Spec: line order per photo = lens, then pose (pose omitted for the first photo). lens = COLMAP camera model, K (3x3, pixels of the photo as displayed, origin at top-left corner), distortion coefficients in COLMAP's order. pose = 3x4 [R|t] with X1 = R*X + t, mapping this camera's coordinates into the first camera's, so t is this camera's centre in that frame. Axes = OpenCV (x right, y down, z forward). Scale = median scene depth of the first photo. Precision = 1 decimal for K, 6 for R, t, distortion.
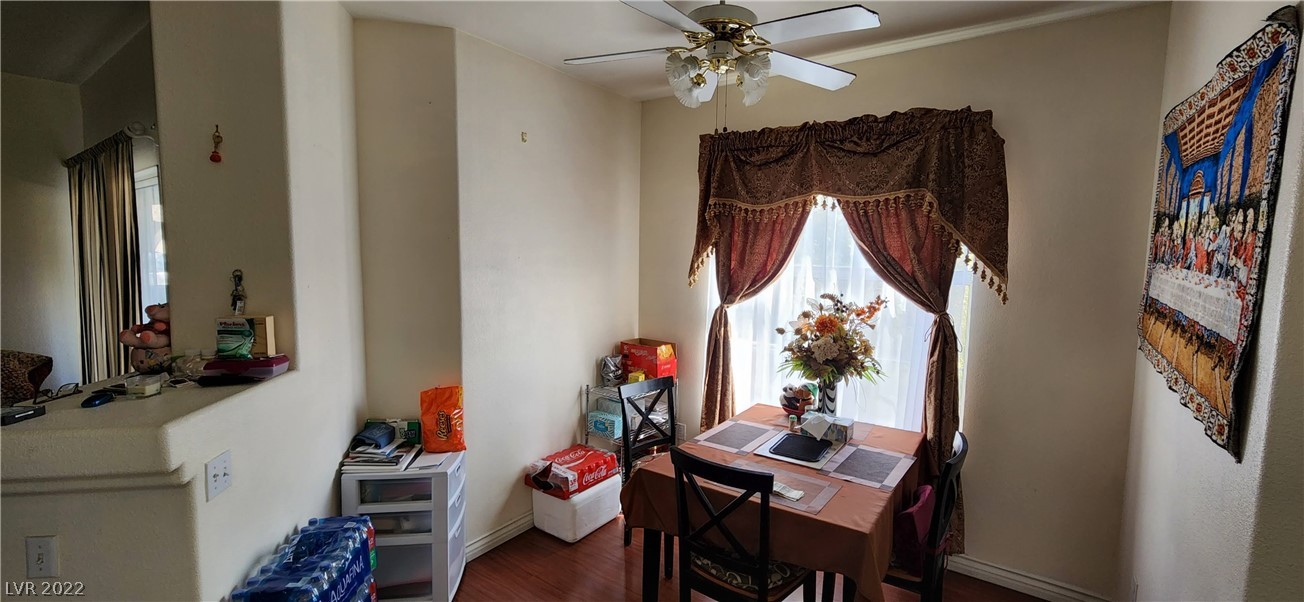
lens RADIAL K [[541.2, 0, 654.2], [0, 541.2, 304.7], [0, 0, 1]] dist [0.001381, 0.000053]
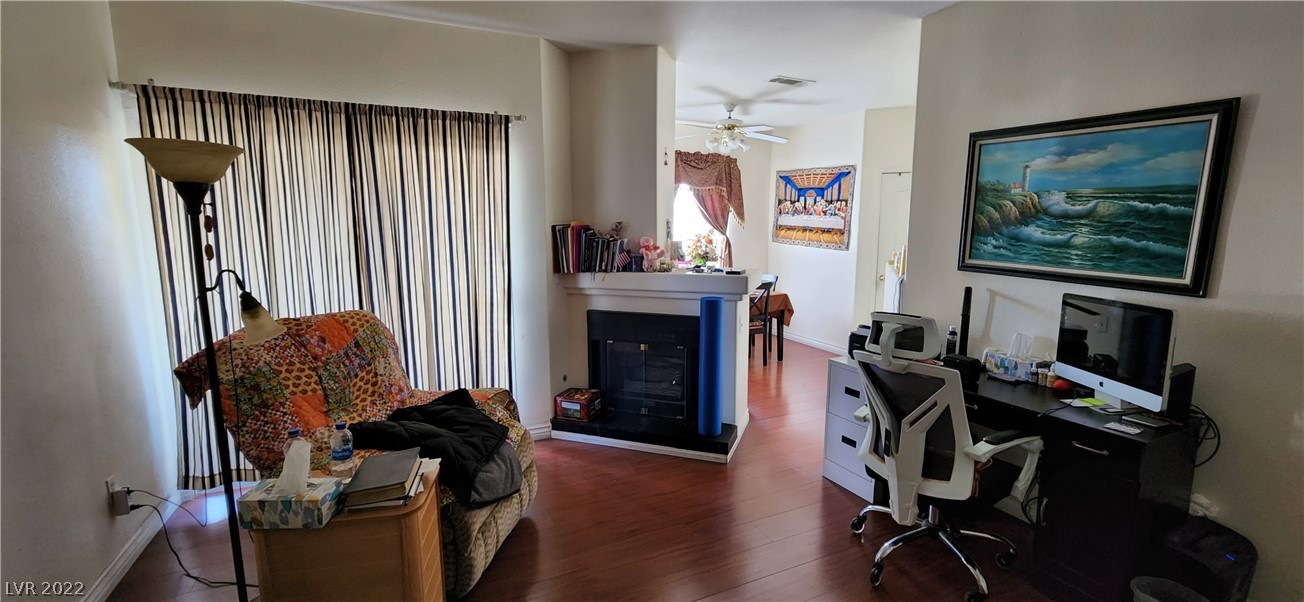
lens RADIAL K [[541.2, 0, 654.2], [0, 541.2, 304.7], [0, 0, 1]] dist [0.001381, 0.000053]
pose [[0.467051, -0.157489, 0.870092, -1.834873], [0.090892, 0.987349, 0.129923, -0.020103], [-0.879546, 0.018403, 0.475457, 0.076169]]
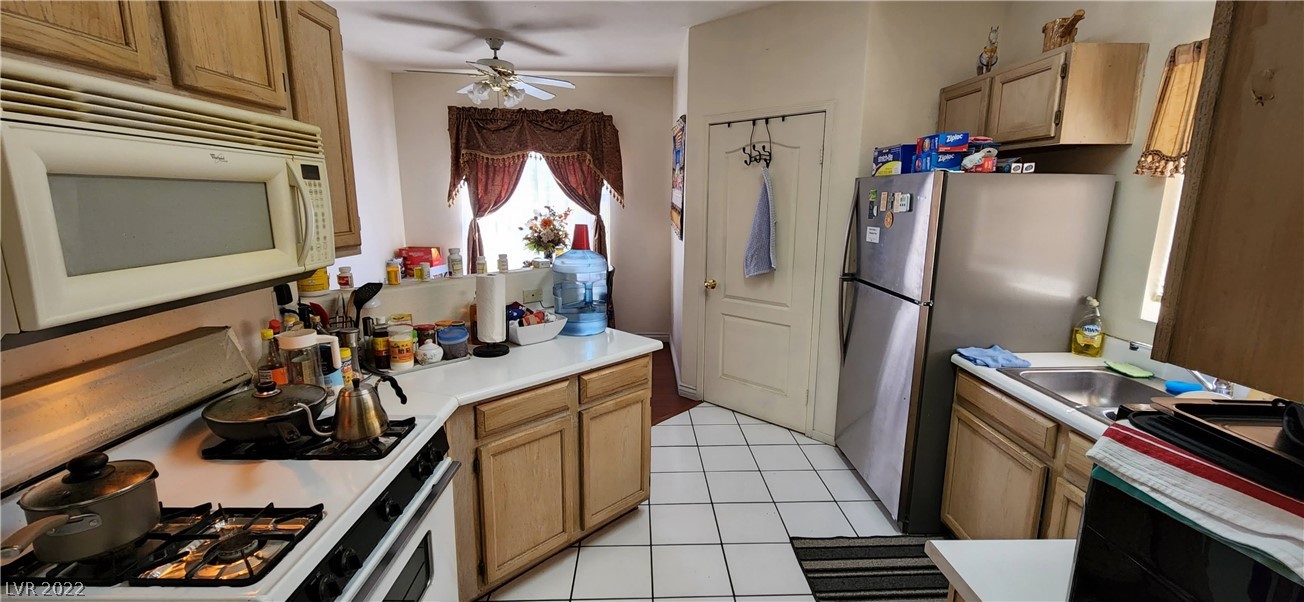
lens RADIAL K [[541.2, 0, 654.2], [0, 541.2, 304.7], [0, 0, 1]] dist [0.001381, 0.000053]
pose [[0.793893, -0.127779, 0.594479, -0.525329], [0.059989, 0.989360, 0.132545, 0.087933], [-0.605091, -0.069564, 0.793112, -0.726241]]
